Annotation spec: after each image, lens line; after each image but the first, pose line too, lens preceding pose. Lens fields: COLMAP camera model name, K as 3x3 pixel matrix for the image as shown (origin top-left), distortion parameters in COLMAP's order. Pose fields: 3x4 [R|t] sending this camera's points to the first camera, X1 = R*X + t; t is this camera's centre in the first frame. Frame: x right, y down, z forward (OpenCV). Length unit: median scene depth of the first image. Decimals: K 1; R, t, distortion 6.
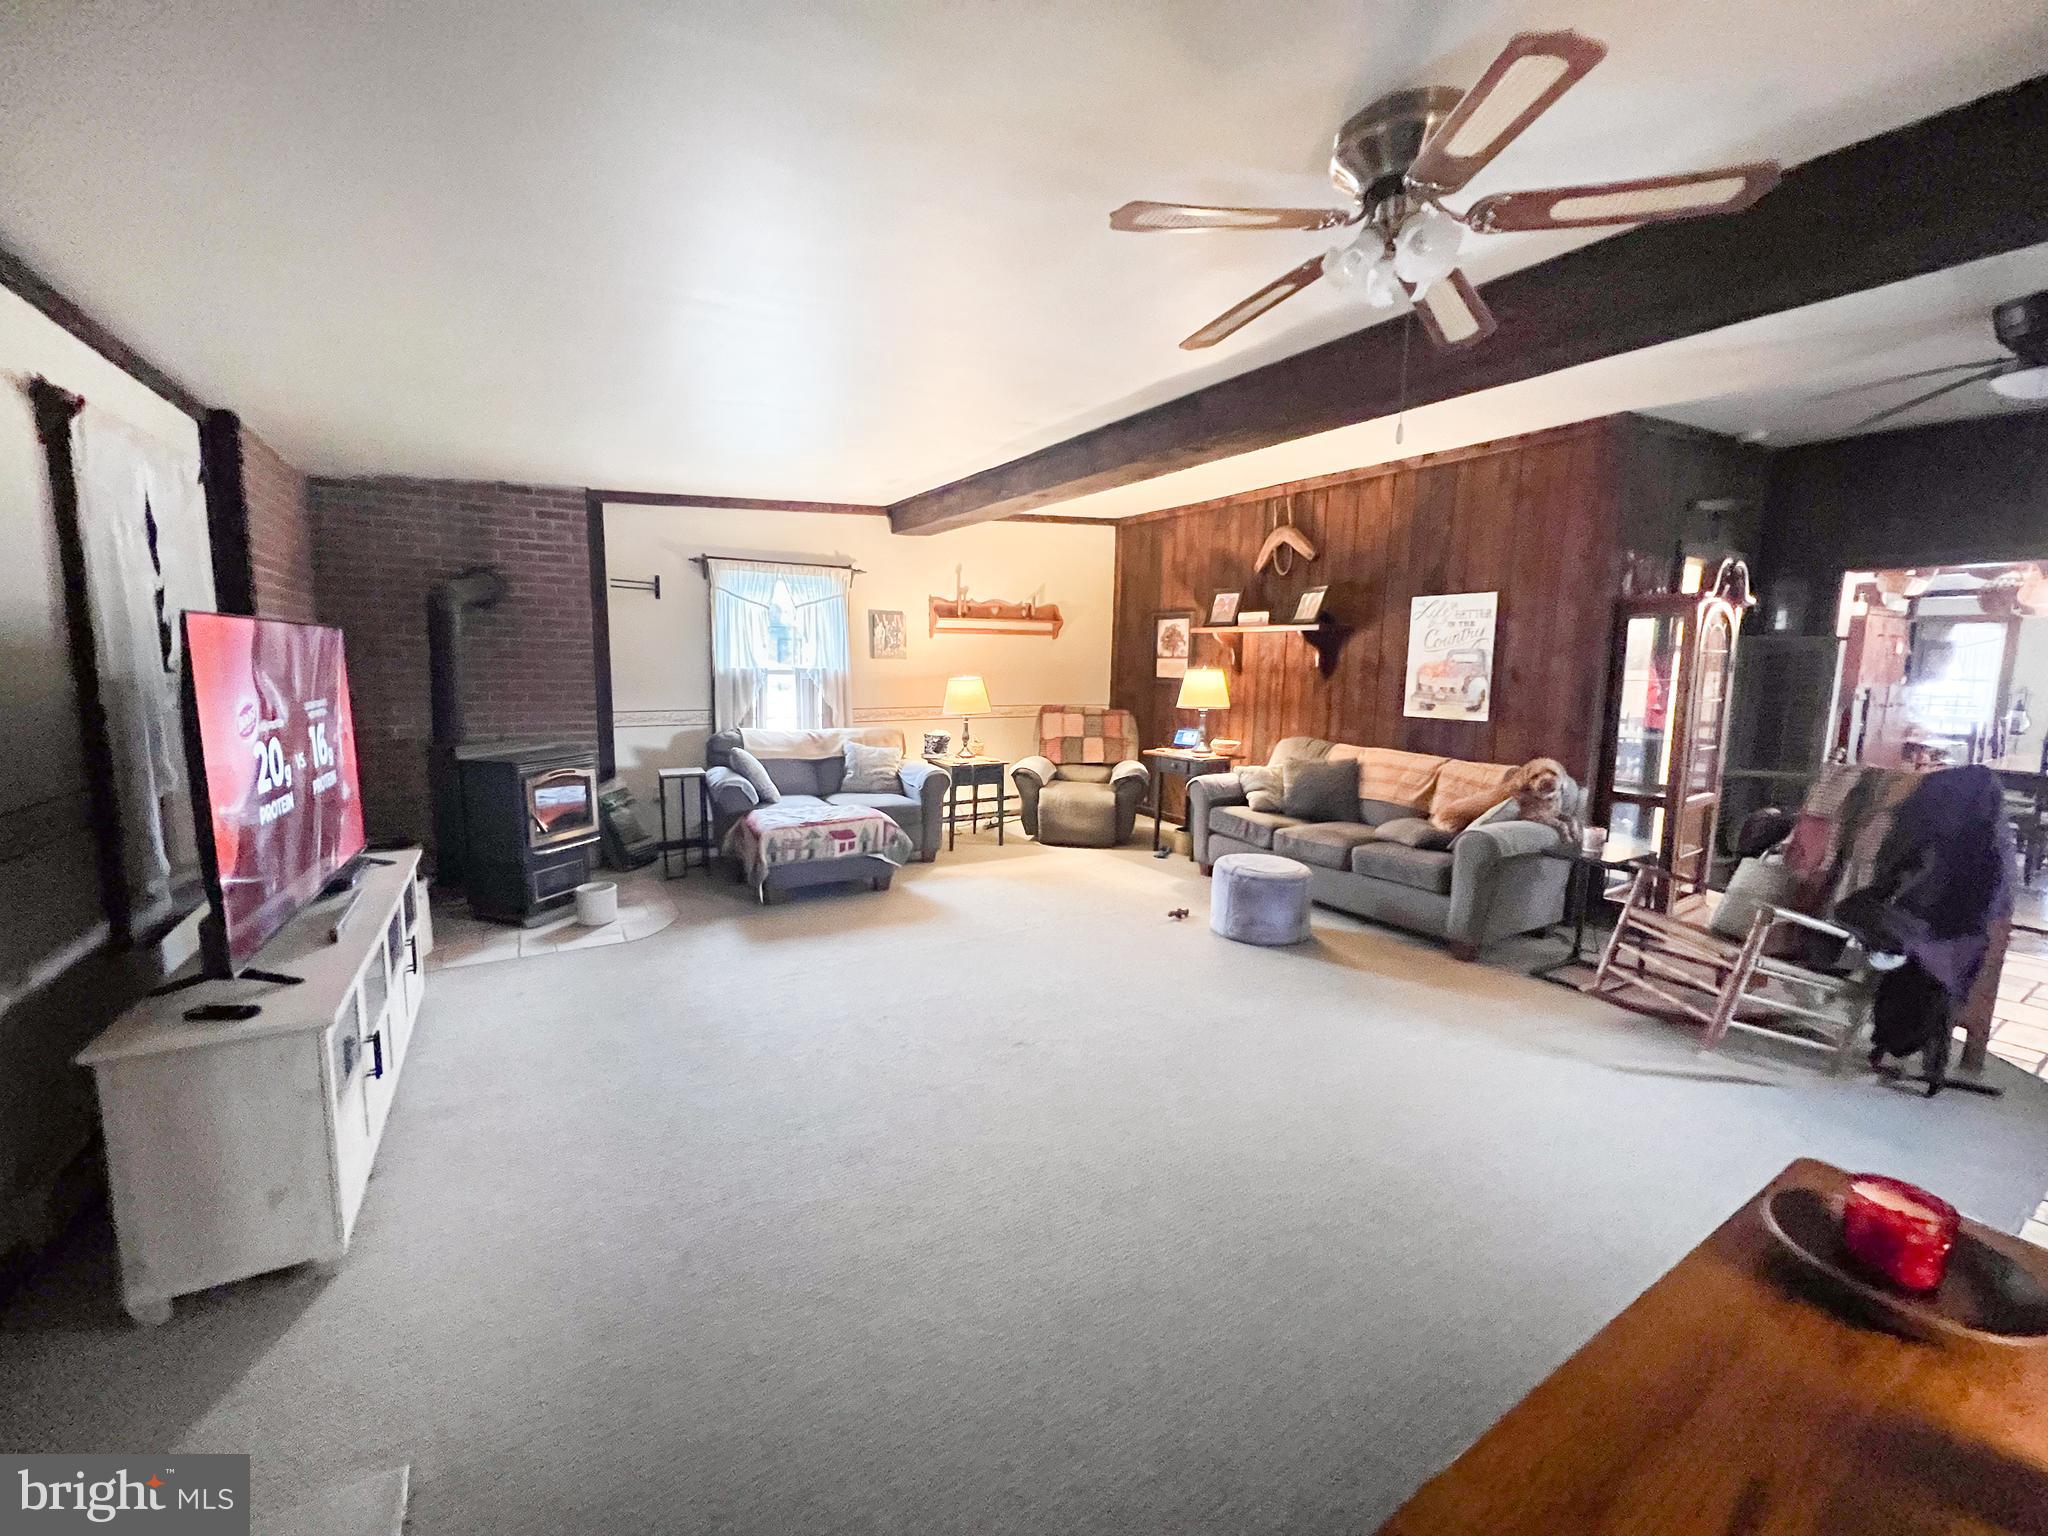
lens RADIAL K [[816.2, 0, 1027.1], [0, 816.2, 765.7], [0, 0, 1]] dist [-0.001951, 0.000621]
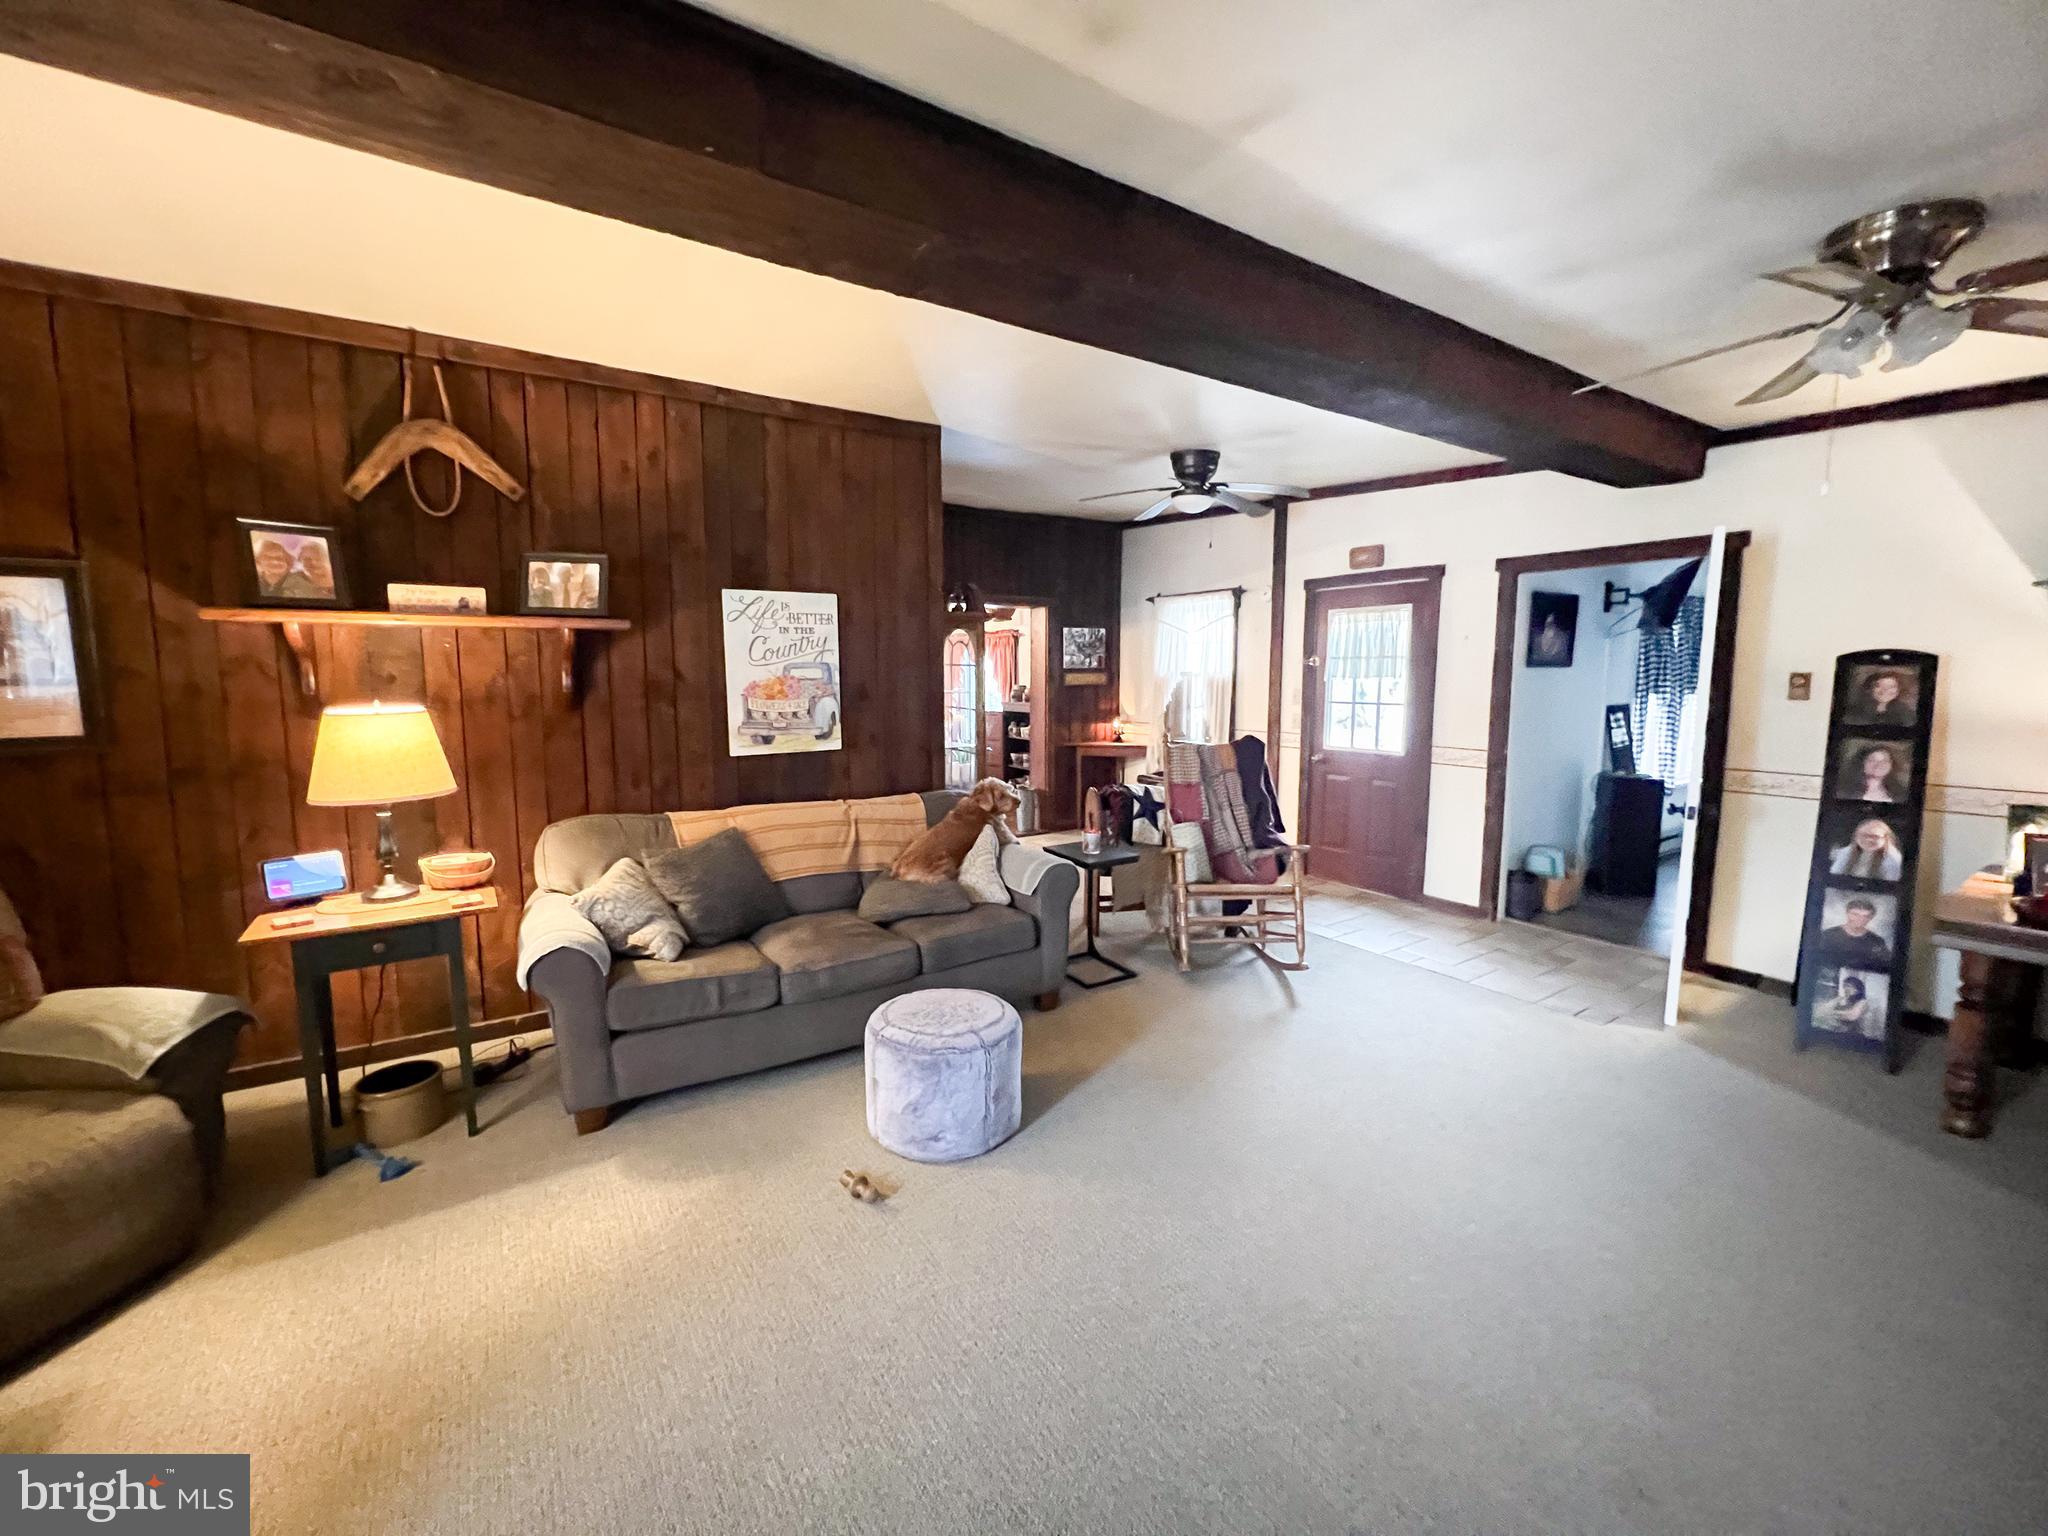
lens RADIAL K [[816.2, 0, 1017.0], [0, 816.2, 765.3], [0, 0, 1]] dist [-0.001951, 0.000621]
pose [[-0.008918, -0.129045, 0.991599, -0.221154], [0.133976, 0.982543, 0.129071, -0.100158], [-0.990944, 0.134001, 0.008527, 0.673536]]
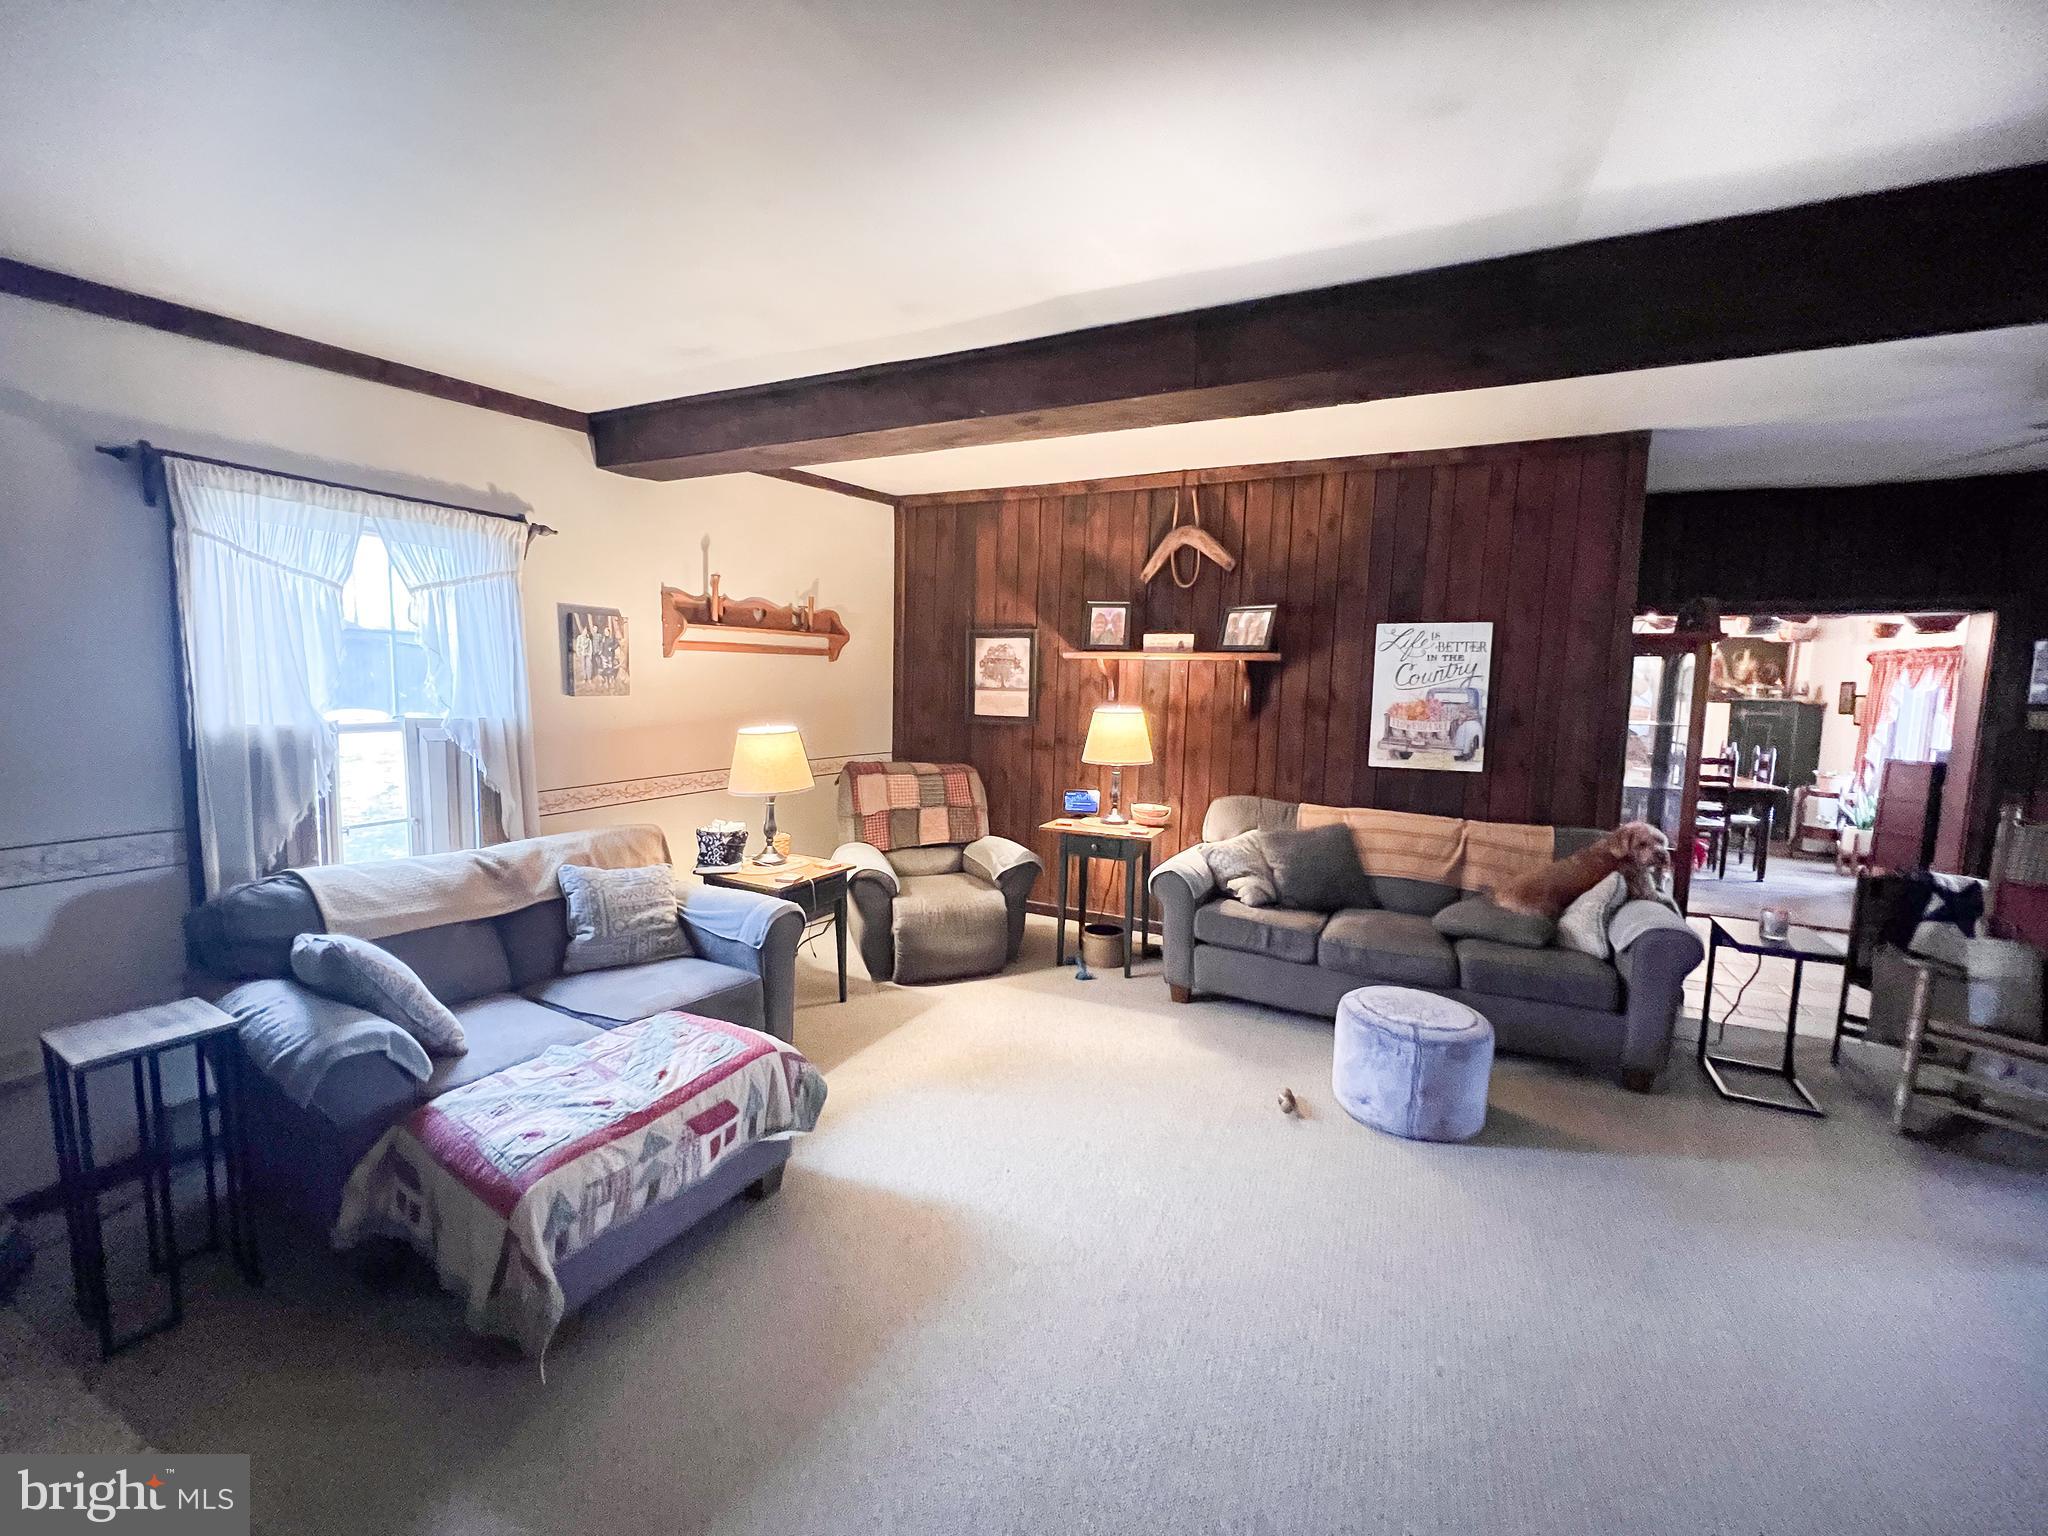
lens RADIAL K [[816.2, 0, 1021.8], [0, 816.2, 764.0], [0, 0, 1]] dist [-0.001951, 0.000621]
pose [[0.846581, -0.051874, 0.529726, -0.248831], [0.061116, 0.998131, 0.000071, -0.075927], [-0.528739, 0.032315, 0.848169, 0.434549]]
